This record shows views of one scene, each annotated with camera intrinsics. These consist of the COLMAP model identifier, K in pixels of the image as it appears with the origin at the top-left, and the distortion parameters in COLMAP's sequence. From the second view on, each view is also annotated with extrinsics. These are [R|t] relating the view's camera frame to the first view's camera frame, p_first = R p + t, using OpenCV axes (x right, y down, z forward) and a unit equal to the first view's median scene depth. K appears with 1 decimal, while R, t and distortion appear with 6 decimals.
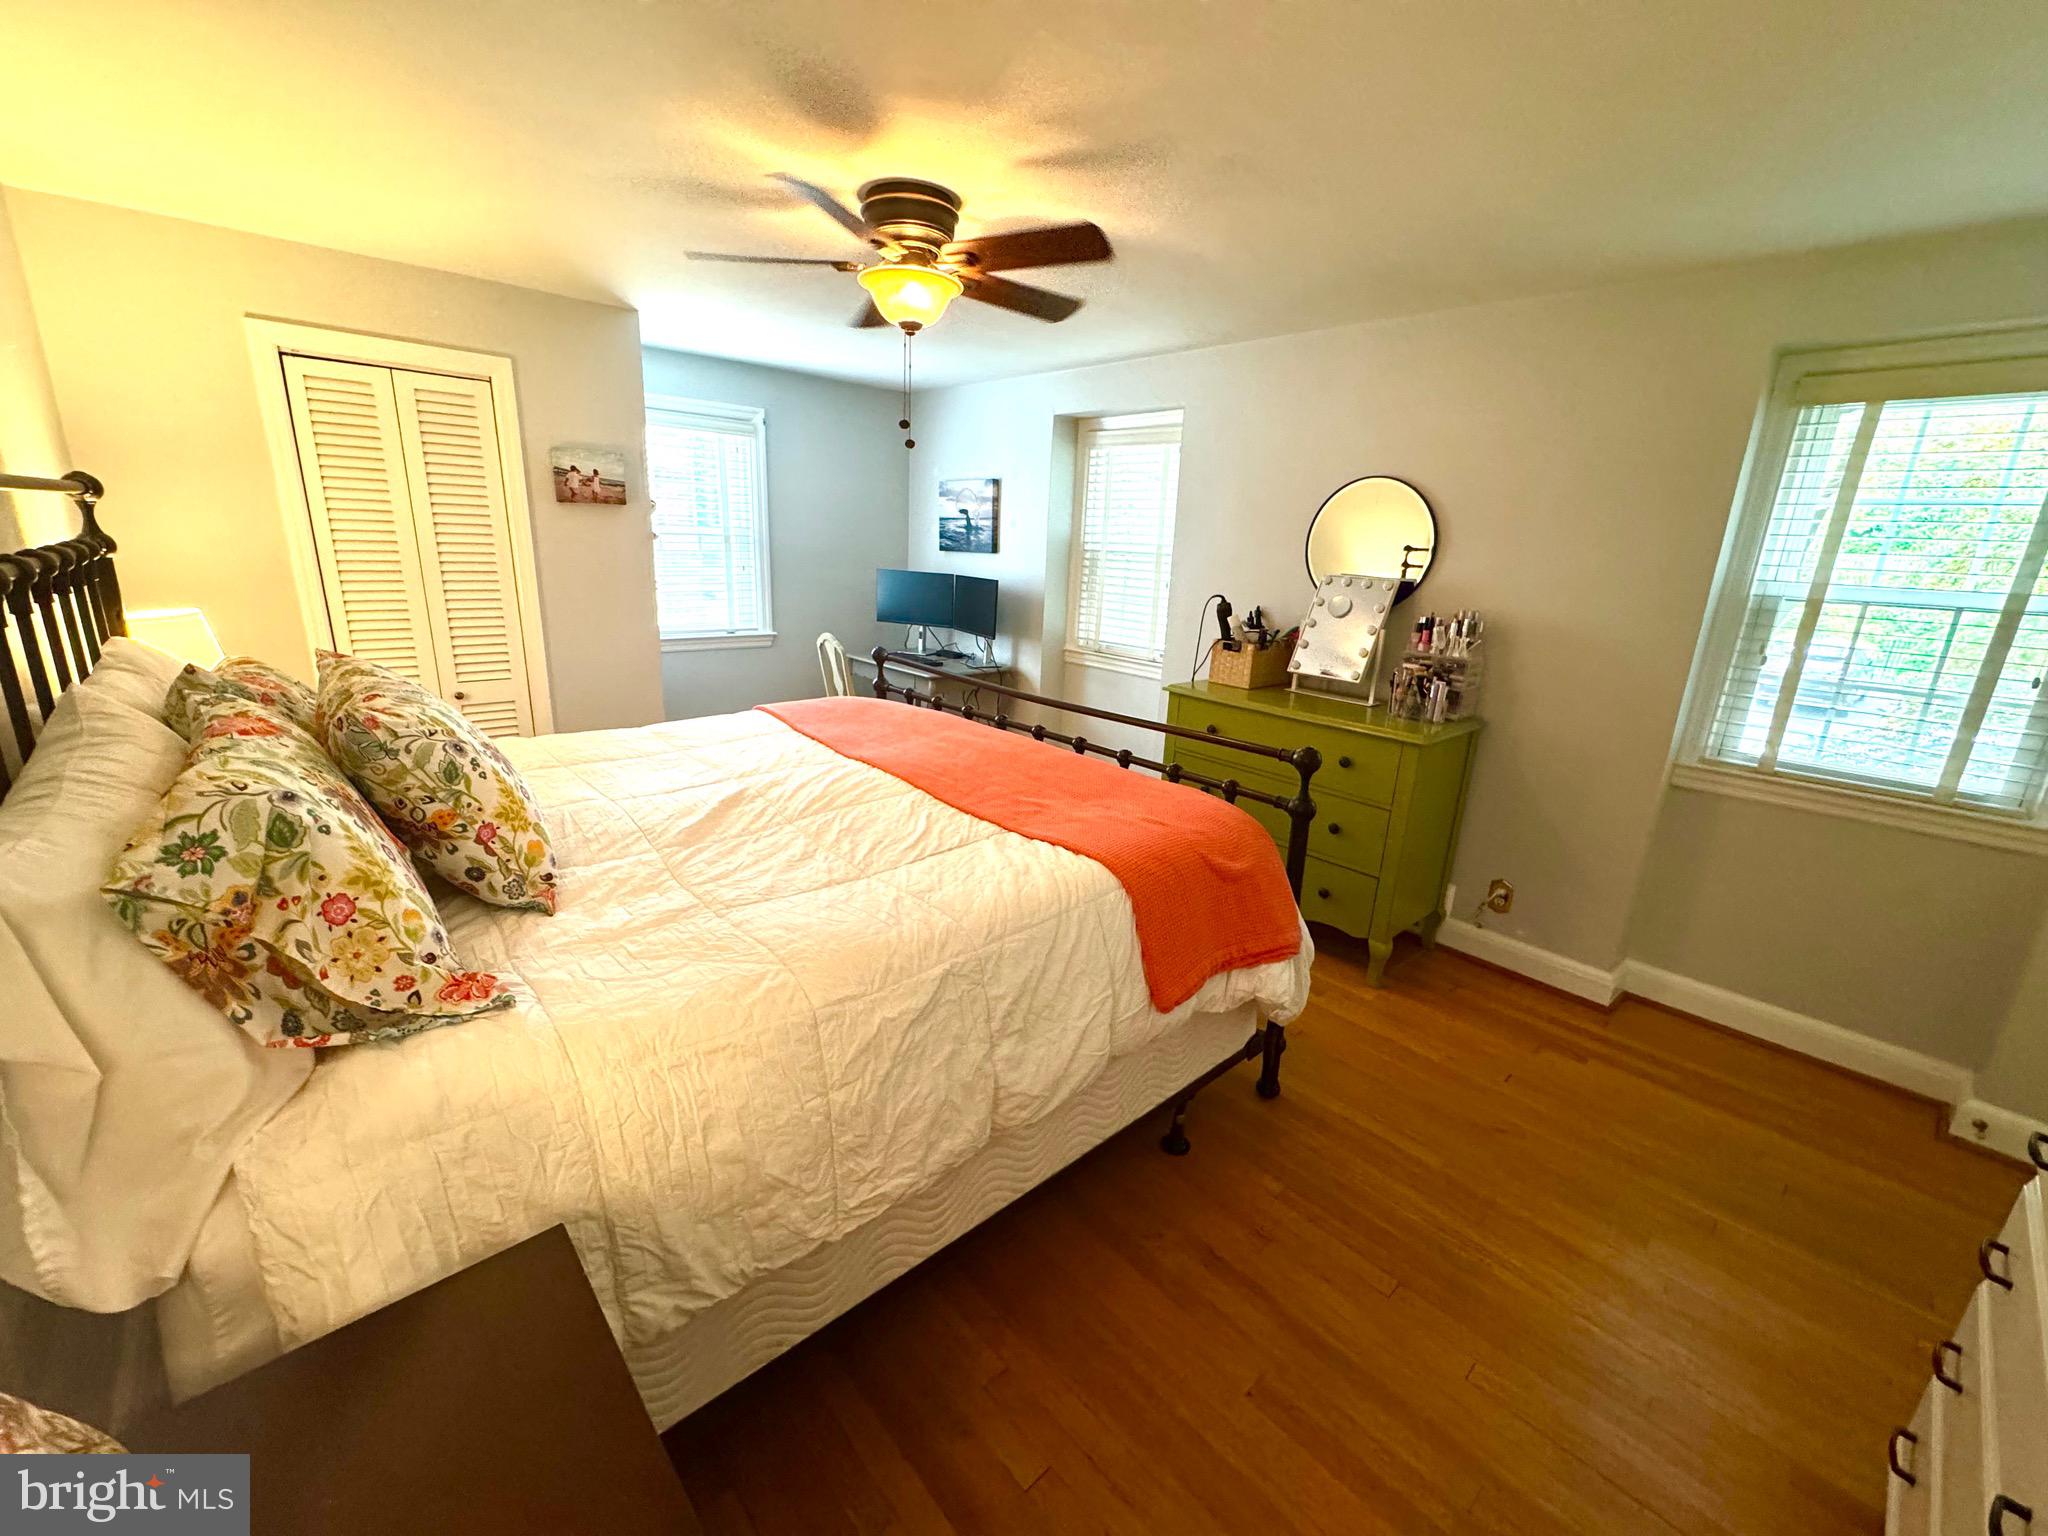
lens RADIAL K [[818.5, 0, 1014.4], [0, 818.5, 769.2], [0, 0, 1]] dist [0.000273, -0.000057]
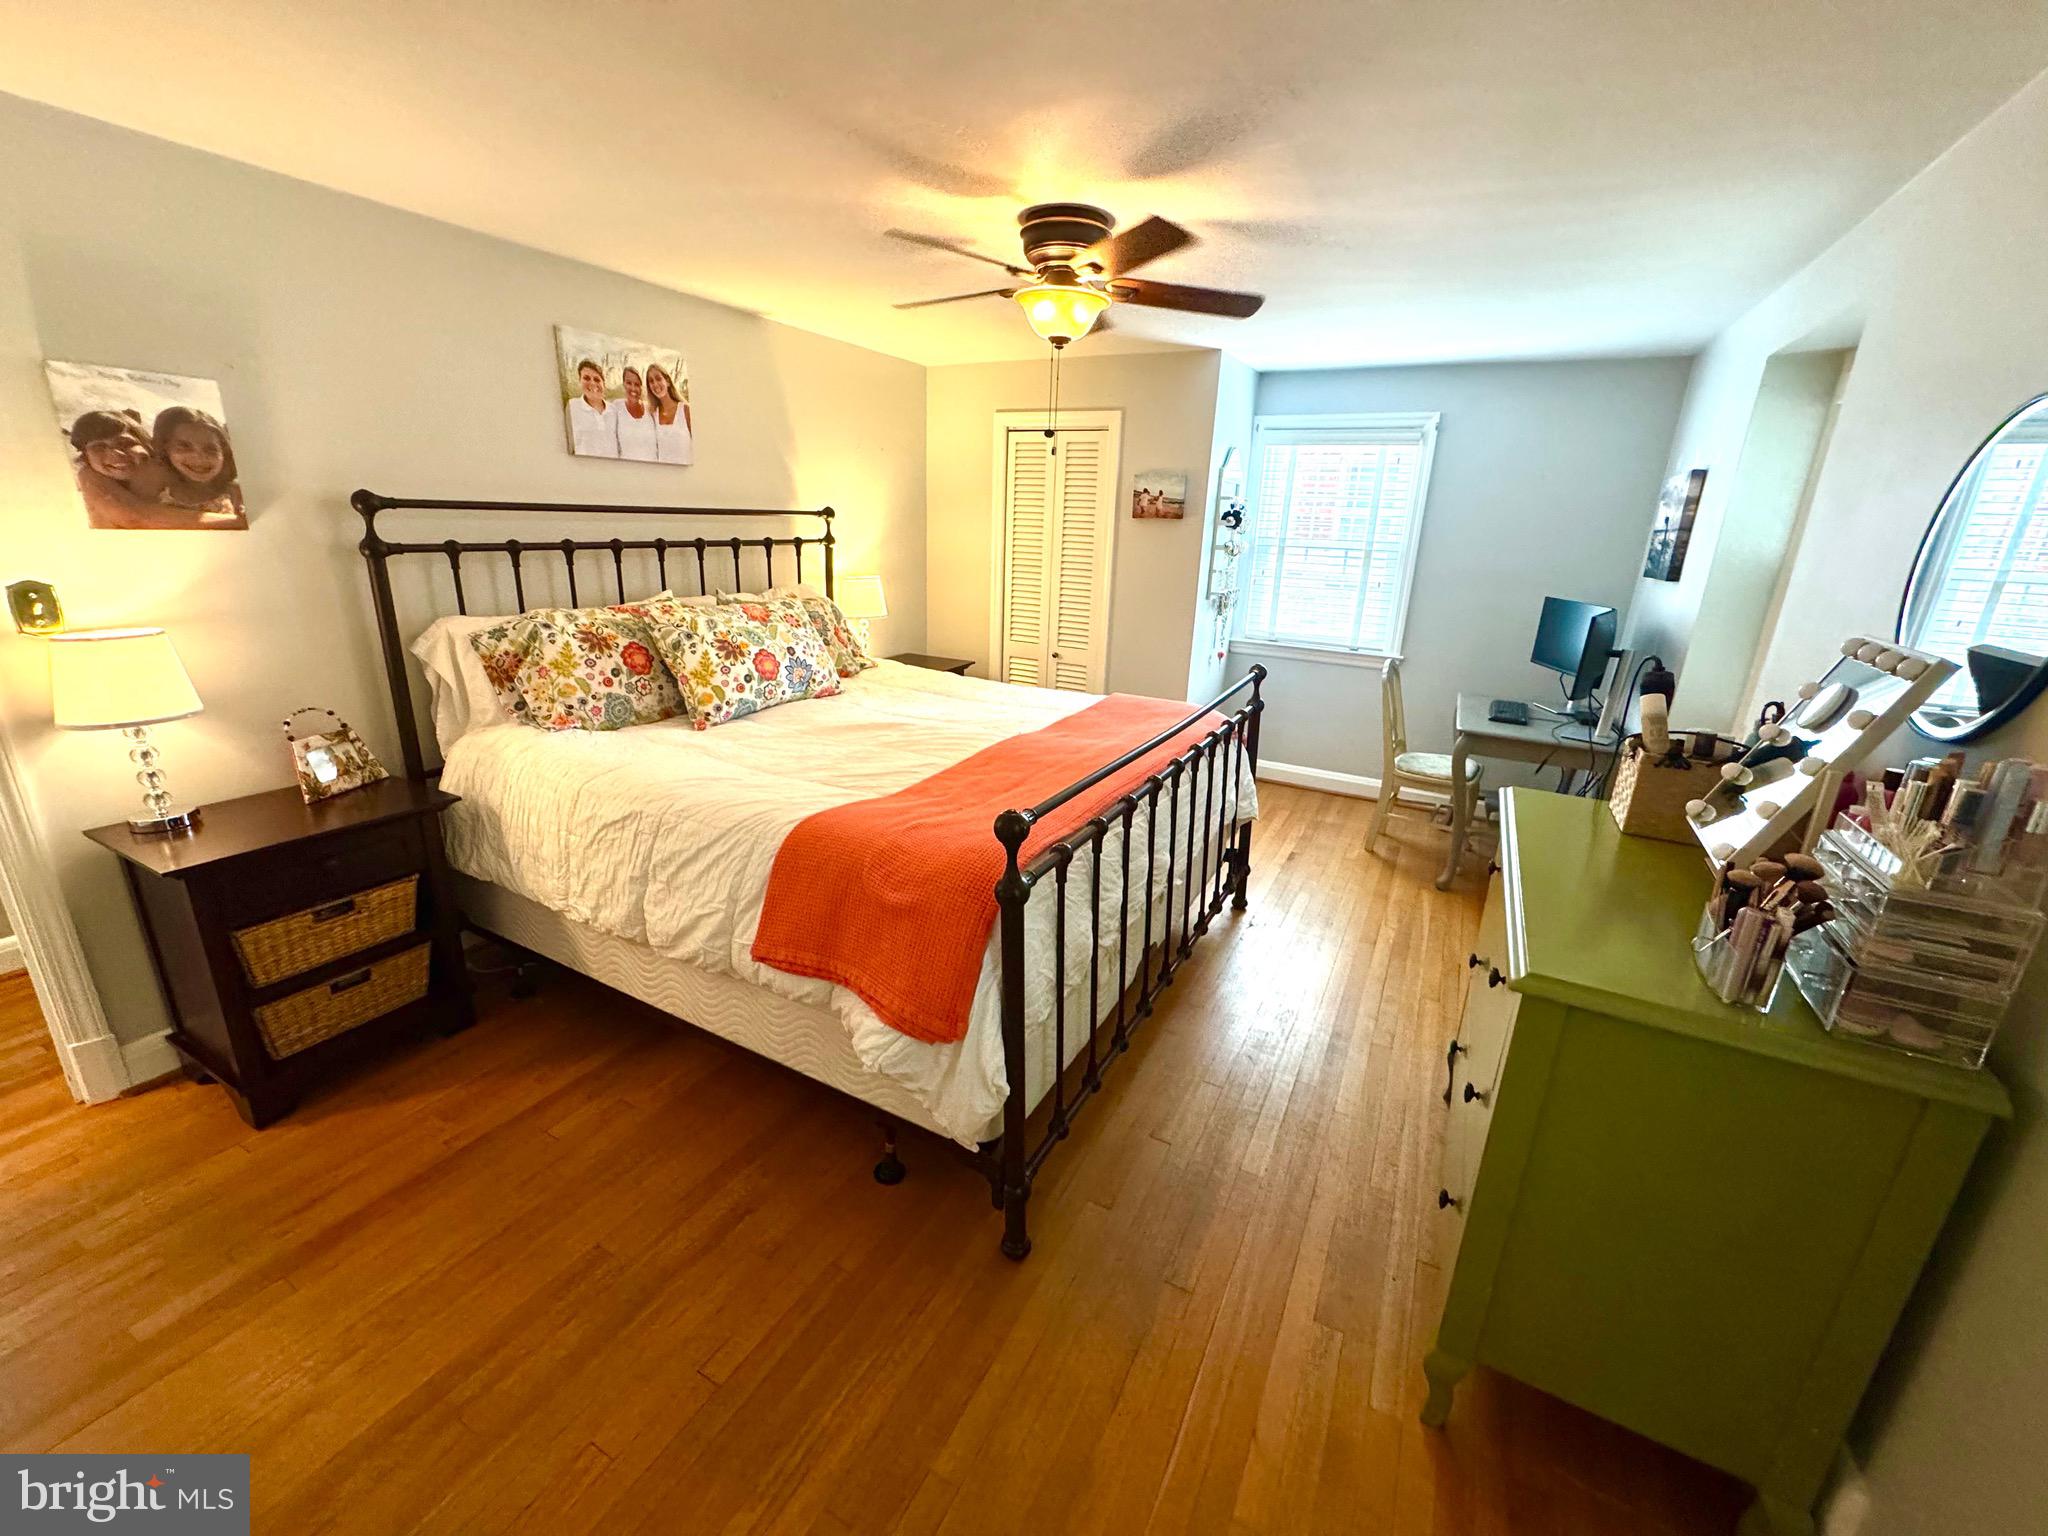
lens RADIAL K [[818.5, 0, 1025.6], [0, 818.5, 763.6], [0, 0, 1]] dist [0.000273, -0.000057]
pose [[0.344959, 0.246329, -0.905718, 0.681291], [-0.279961, 0.948029, 0.151208, -0.120112], [0.895894, 0.201405, 0.395993, 0.461928]]
